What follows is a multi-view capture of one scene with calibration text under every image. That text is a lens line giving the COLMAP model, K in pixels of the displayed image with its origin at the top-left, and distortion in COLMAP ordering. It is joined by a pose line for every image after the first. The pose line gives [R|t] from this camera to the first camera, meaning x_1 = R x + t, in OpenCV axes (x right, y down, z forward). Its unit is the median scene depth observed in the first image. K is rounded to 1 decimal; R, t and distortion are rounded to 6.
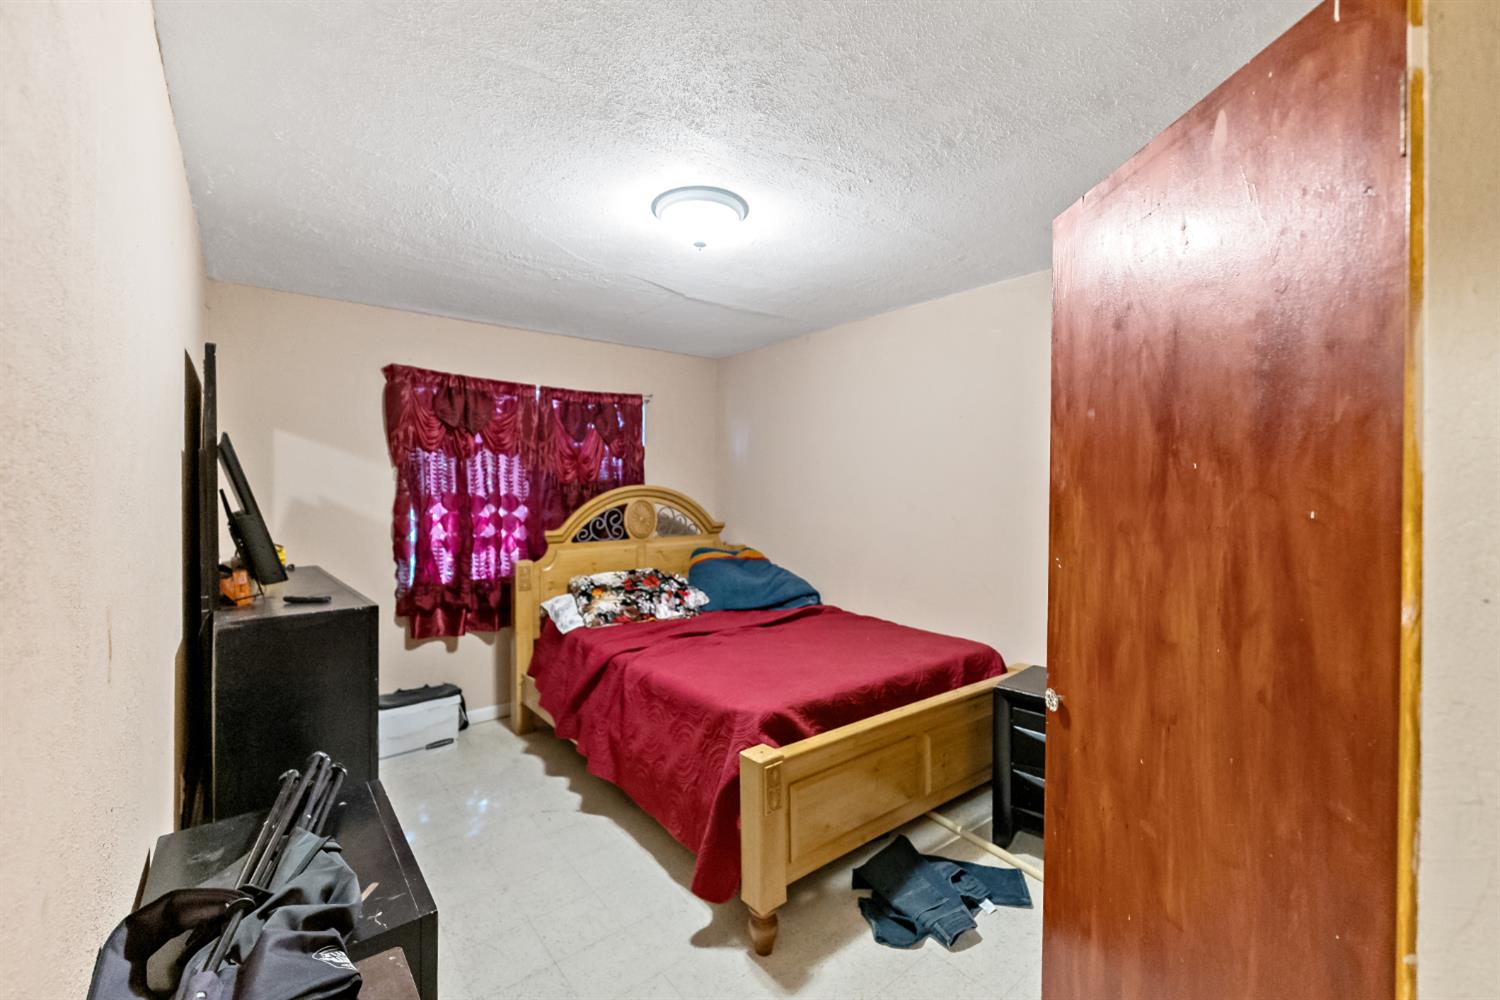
lens RADIAL K [[615.8, 0, 745.1], [0, 615.8, 487.5], [0, 0, 1]] dist [-0.001606, -0.000378]
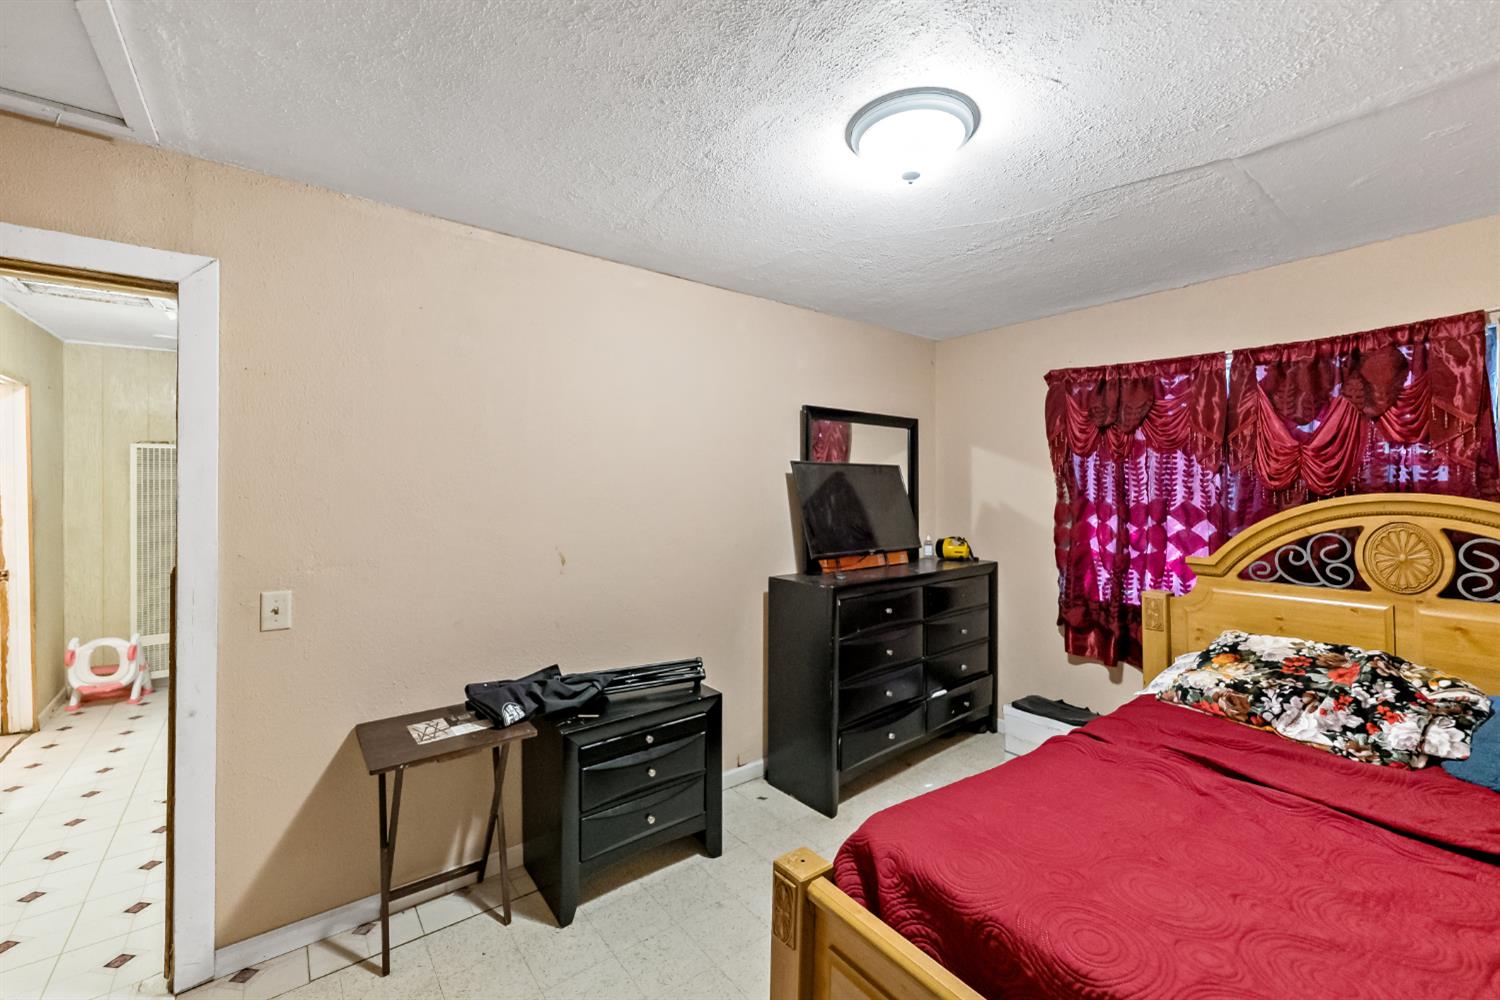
lens RADIAL K [[613.6, 0, 753.0], [0, 613.6, 473.0], [0, 0, 1]] dist [0.000311, -0.000572]
pose [[-0.026967, -0.022916, -0.999374, 0.428007], [-0.001511, 0.999737, -0.022884, -0.009600], [0.999635, 0.000893, -0.026995, 0.529179]]
